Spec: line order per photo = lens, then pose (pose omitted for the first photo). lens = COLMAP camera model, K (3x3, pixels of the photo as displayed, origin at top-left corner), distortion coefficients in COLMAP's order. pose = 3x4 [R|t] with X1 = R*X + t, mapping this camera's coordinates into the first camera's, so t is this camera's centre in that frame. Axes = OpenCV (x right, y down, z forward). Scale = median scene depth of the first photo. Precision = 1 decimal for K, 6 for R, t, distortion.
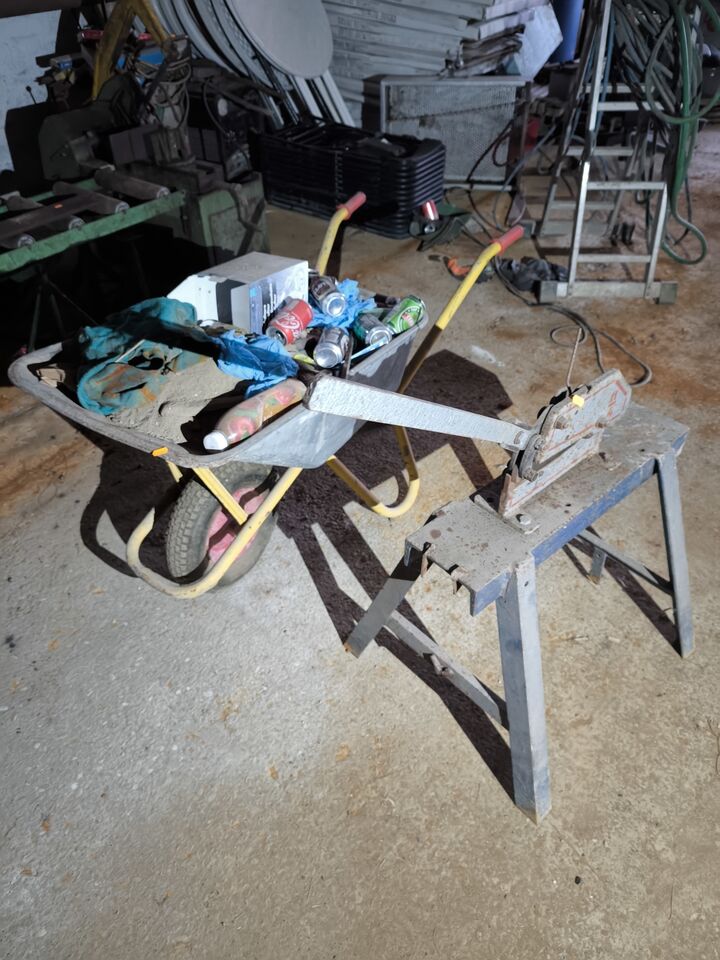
lens RADIAL K [[677.3, 0, 347.6], [0, 677.3, 476.8], [0, 0, 1]] dist [0.008483, -0.000513]
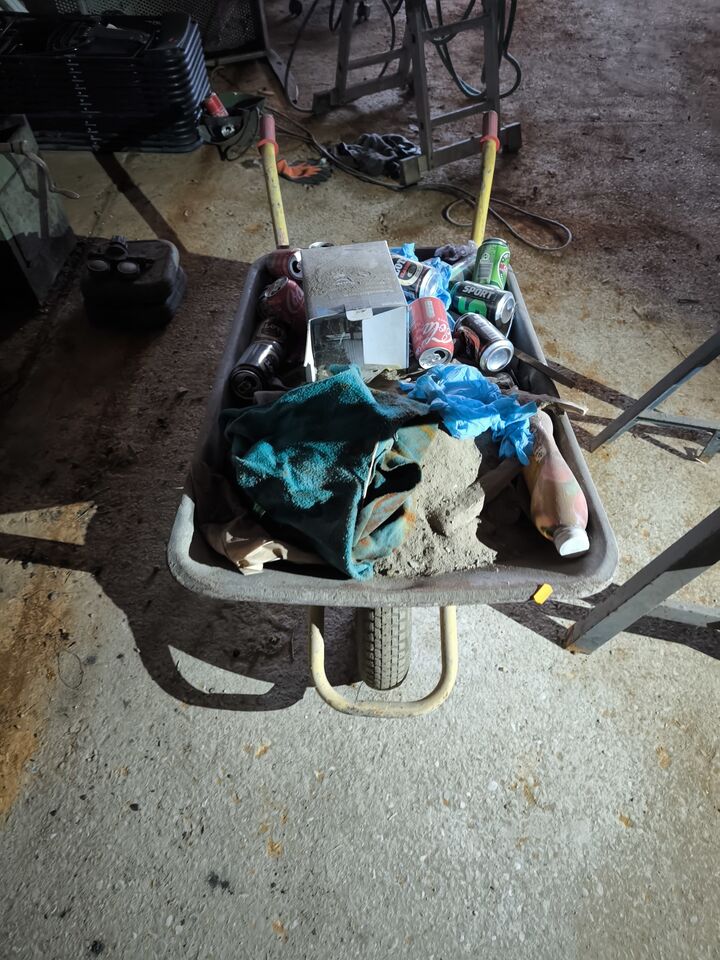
lens RADIAL K [[677.3, 0, 360.0], [0, 677.3, 480.0], [0, 0, 1]] dist [0.009256, -0.001451]
pose [[0.833256, -0.435262, 0.340928, -0.494595], [0.367016, 0.896628, 0.247706, -0.305803], [-0.413503, -0.081277, 0.906868, 0.359885]]
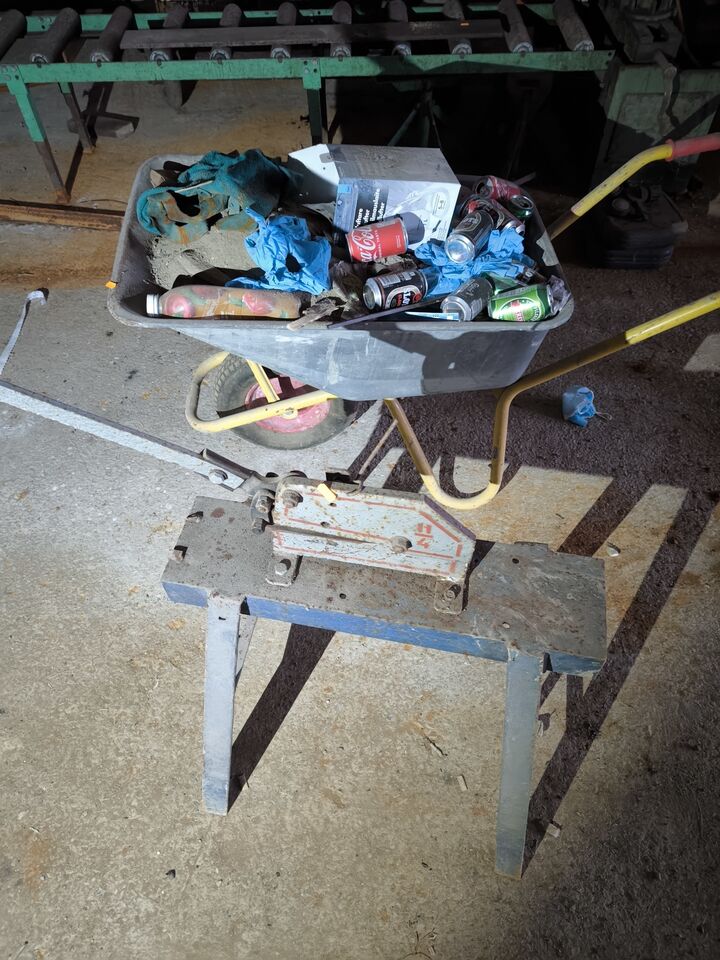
lens RADIAL K [[672.9, 0, 360.0], [0, 672.9, 480.0], [0, 0, 1]] dist [0.017681, -0.004044]
pose [[0.616643, 0.629075, -0.473303, 0.528346], [-0.508625, 0.777246, 0.370390, -0.312497], [0.600876, 0.012335, 0.799247, 0.311087]]
